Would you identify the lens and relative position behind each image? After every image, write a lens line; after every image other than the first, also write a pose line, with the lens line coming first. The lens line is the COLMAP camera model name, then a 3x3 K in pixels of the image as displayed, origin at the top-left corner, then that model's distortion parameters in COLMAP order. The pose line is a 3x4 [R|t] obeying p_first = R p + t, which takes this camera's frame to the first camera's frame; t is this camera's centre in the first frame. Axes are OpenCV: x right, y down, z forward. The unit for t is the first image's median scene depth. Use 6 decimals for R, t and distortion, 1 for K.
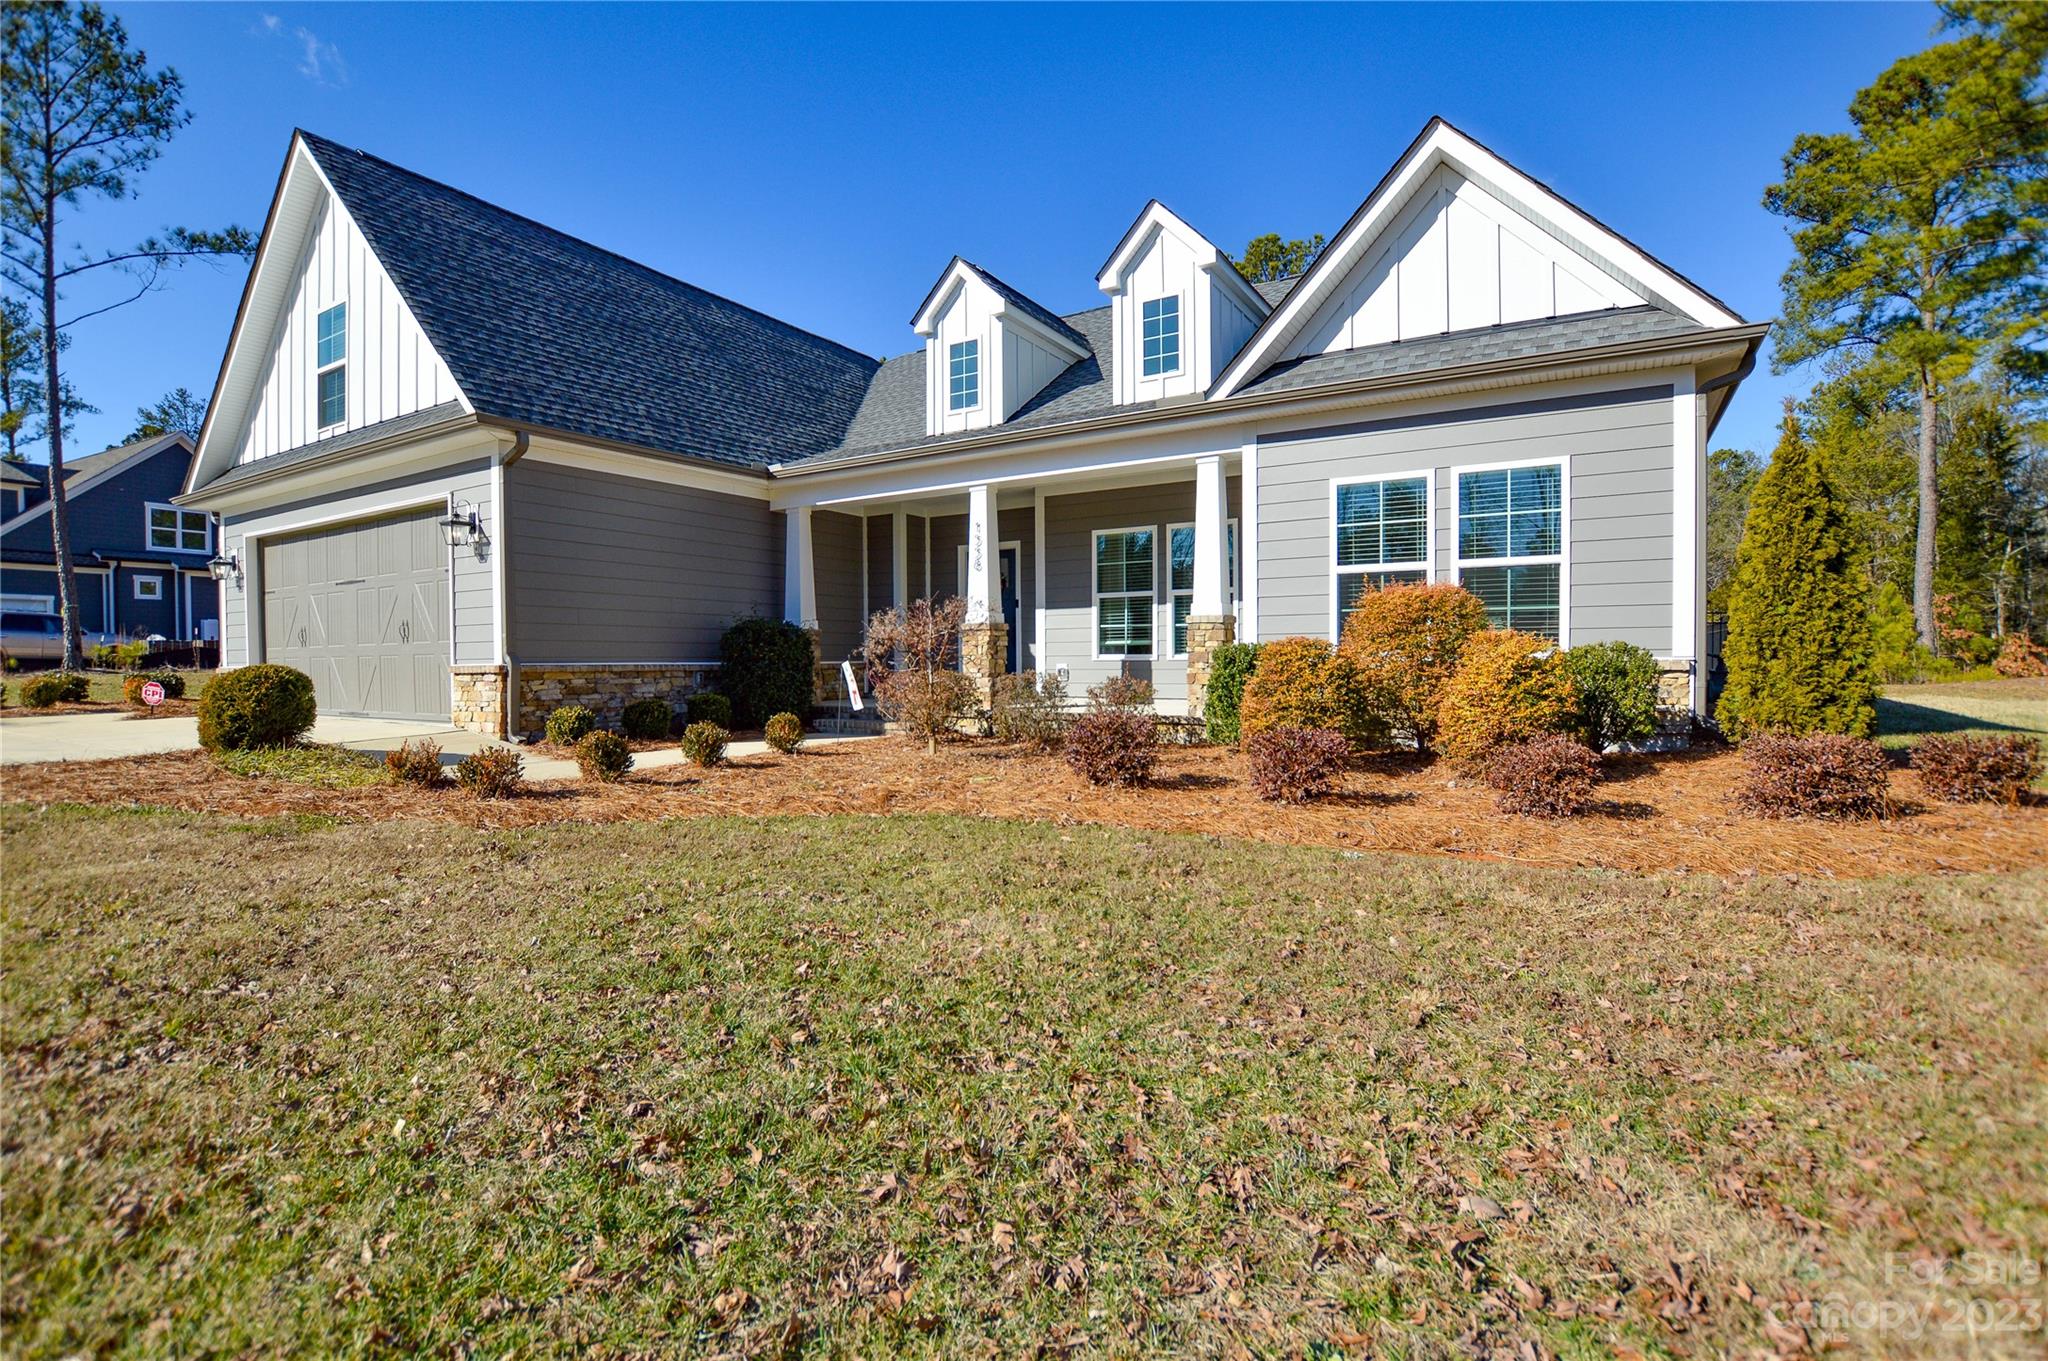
lens RADIAL K [[936.9, 0, 1036.6], [0, 936.9, 680.0], [0, 0, 1]] dist [-0.025957, 0.001385]
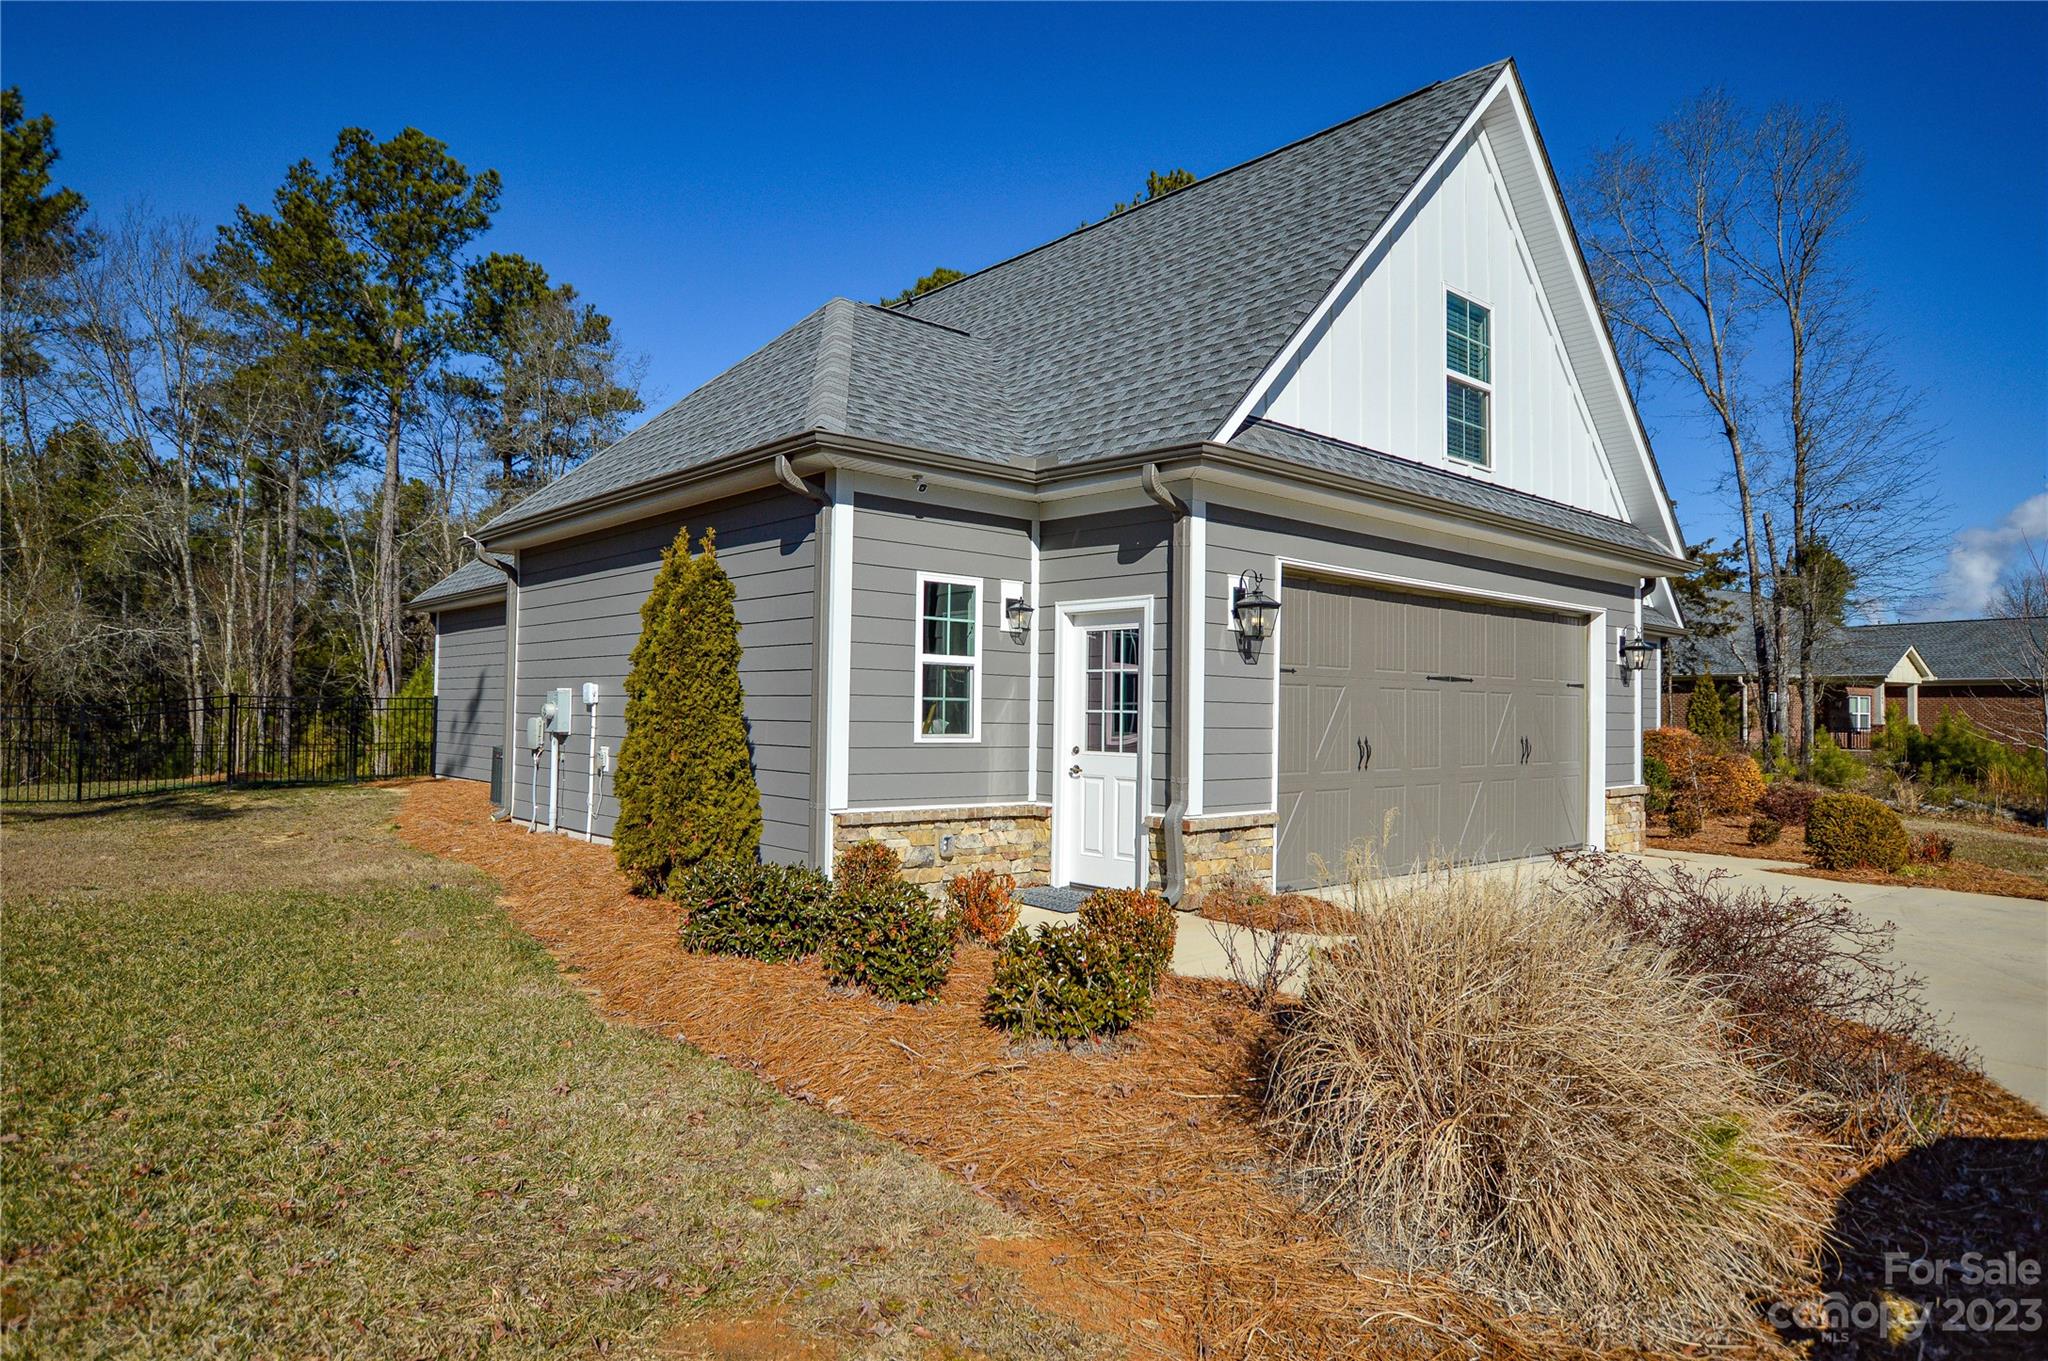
lens RADIAL K [[1223.4, 0, 1036.6], [0, 1223.4, 686.8], [0, 0, 1]] dist [0.000353, -0.001965]
pose [[0.284574, 0.034024, 0.958050, -1.932112], [0.003981, 0.999319, -0.036672, -0.073930], [-0.958646, 0.014250, 0.284245, 1.153392]]
